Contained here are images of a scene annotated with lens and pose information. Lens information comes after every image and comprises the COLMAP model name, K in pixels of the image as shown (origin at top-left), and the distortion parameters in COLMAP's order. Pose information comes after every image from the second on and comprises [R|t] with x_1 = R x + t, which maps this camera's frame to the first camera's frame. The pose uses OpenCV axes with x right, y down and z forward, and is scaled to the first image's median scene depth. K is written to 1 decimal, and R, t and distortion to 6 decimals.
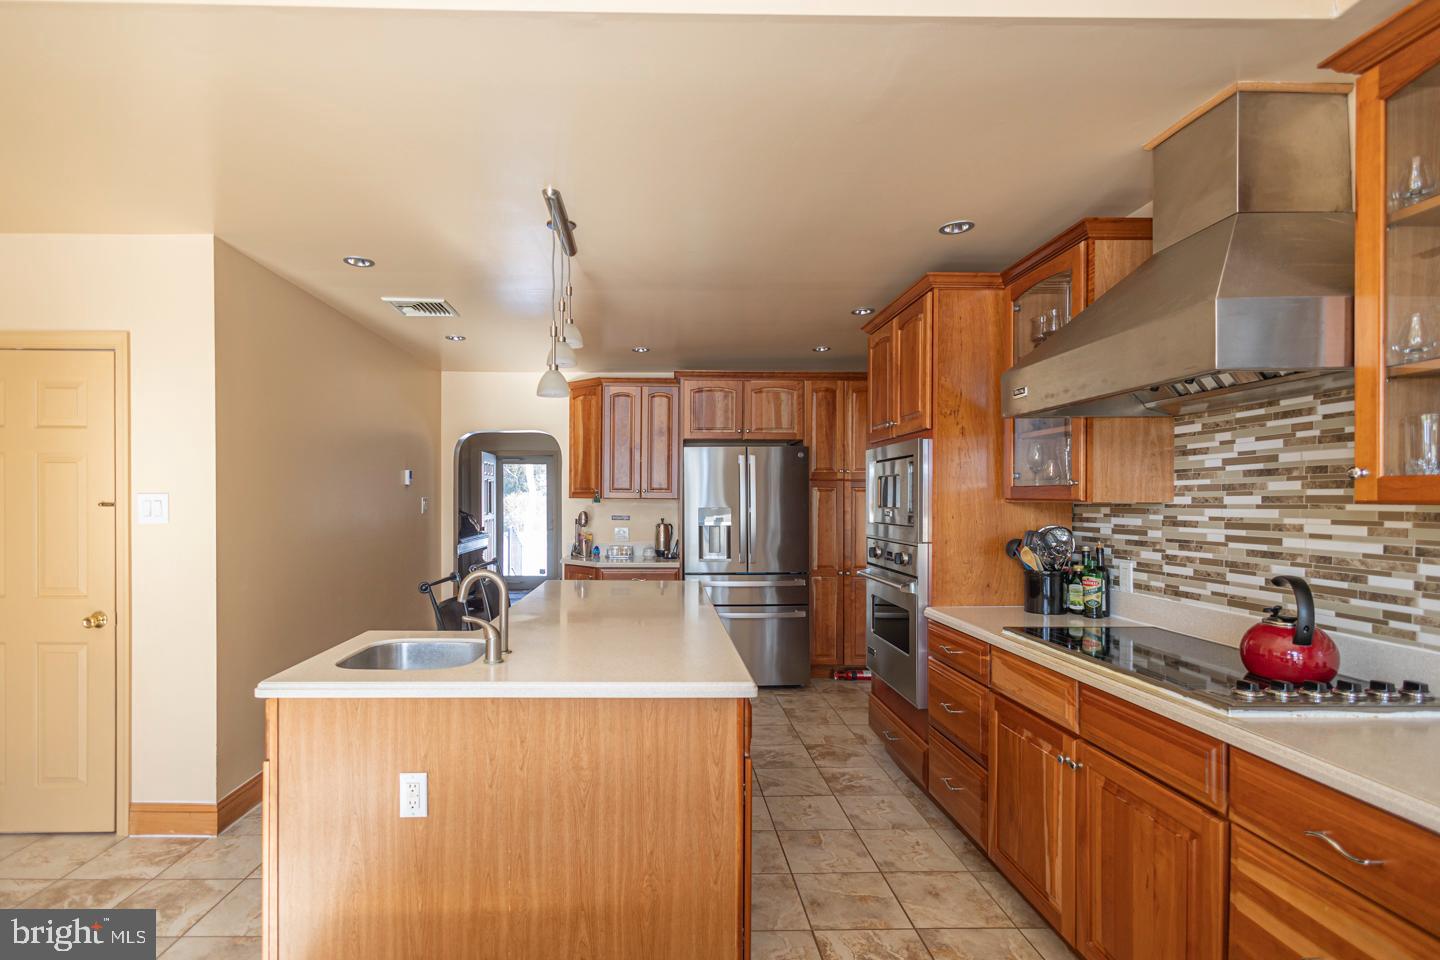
lens RADIAL K [[680.4, 0, 659.6], [0, 680.4, 501.2], [0, 0, 1]] dist [0.004168, -0.000565]
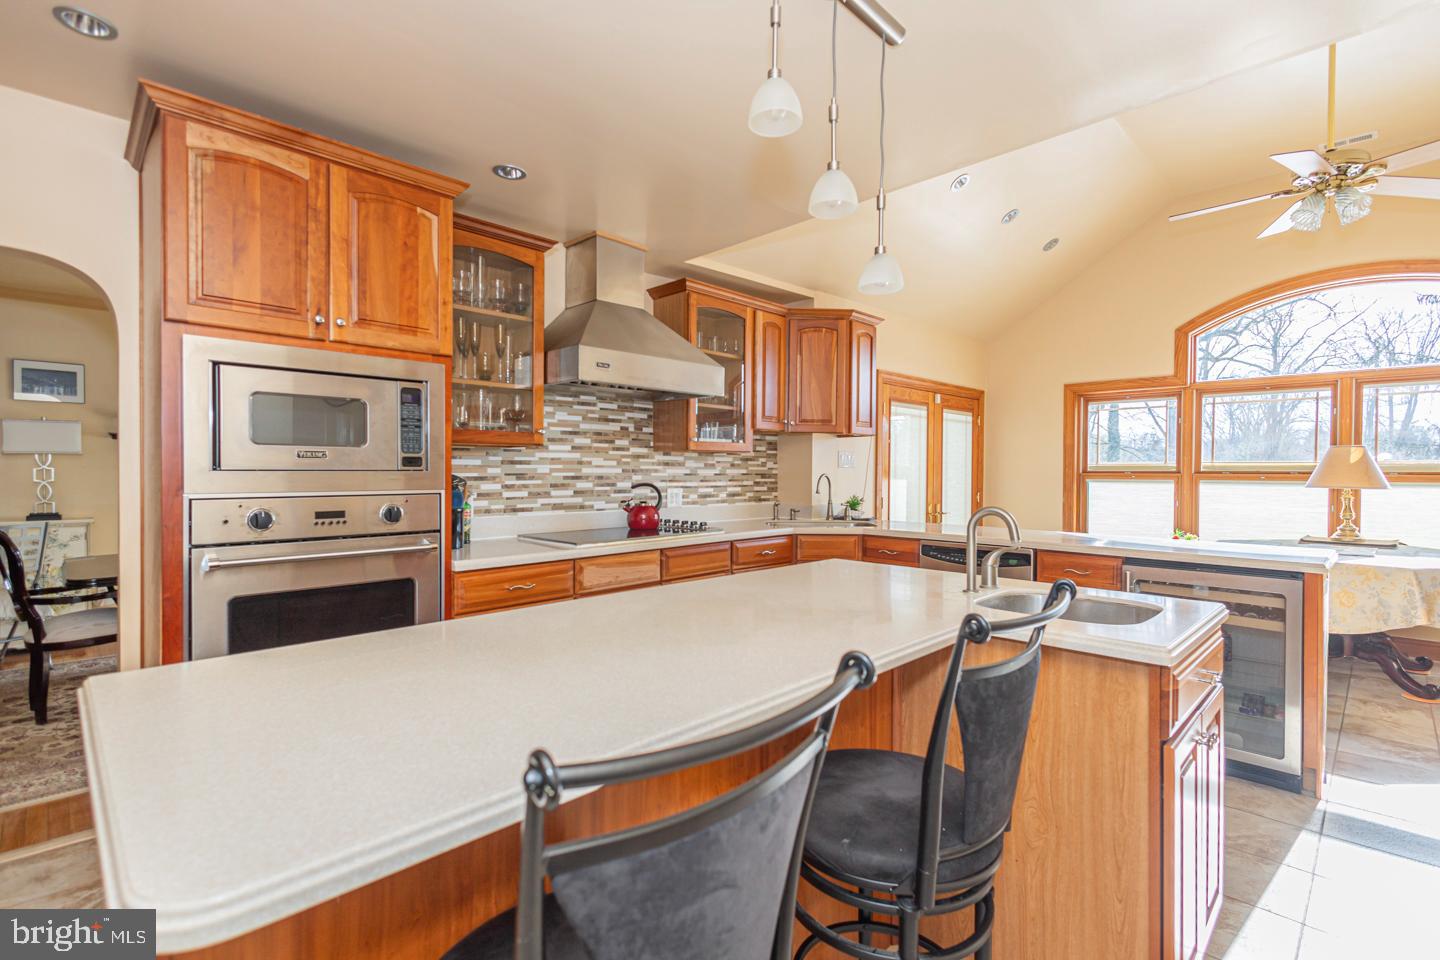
lens RADIAL K [[657.0, 0, 716.9], [0, 657.0, 475.6], [0, 0, 1]] dist [0.006324, -0.000183]
pose [[-0.700796, -0.012524, 0.713252, -0.619790], [-0.004677, 0.999905, 0.012962, 0.045684], [-0.713346, 0.005748, -0.700788, 1.885080]]
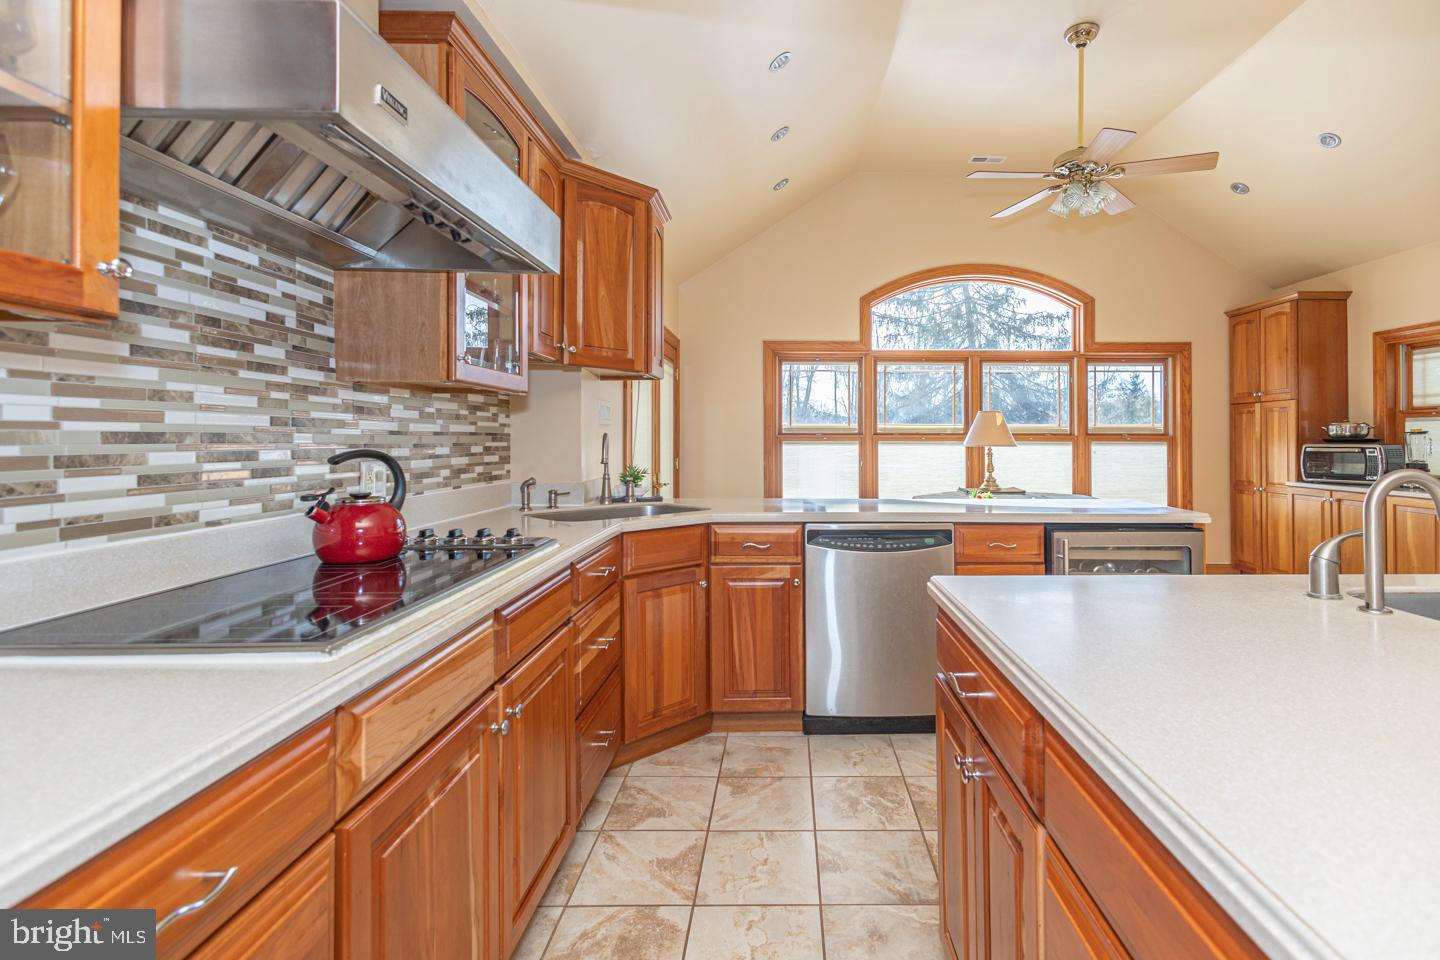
lens RADIAL K [[675.1, 0, 790.4], [0, 675.1, 434.7], [0, 0, 1]] dist [0.000480, 0.000063]
pose [[-0.999967, -0.005139, -0.006291, 0.277124], [-0.005121, 0.999983, -0.002945, 0.071105], [0.006306, -0.002913, -0.999976, 1.560799]]
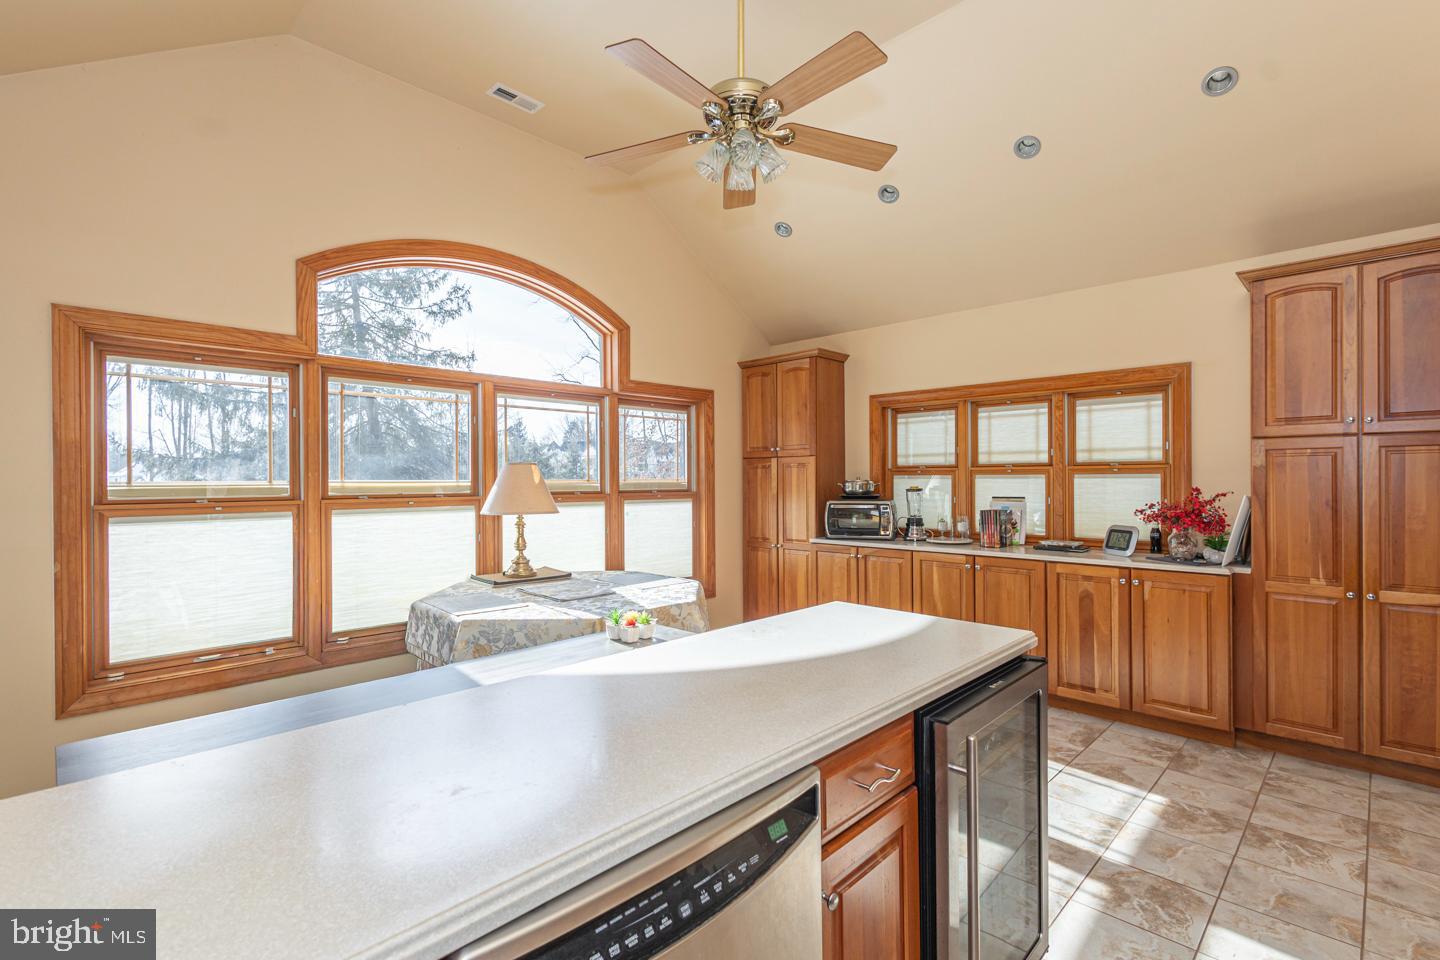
lens RADIAL K [[657.0, 0, 716.9], [0, 657.0, 475.6], [0, 0, 1]] dist [0.006324, -0.000183]
pose [[-0.703417, -0.003675, -0.710768, 0.377751], [0.001221, 0.999979, -0.006378, 0.013402], [0.710777, -0.005354, -0.703397, 0.555691]]
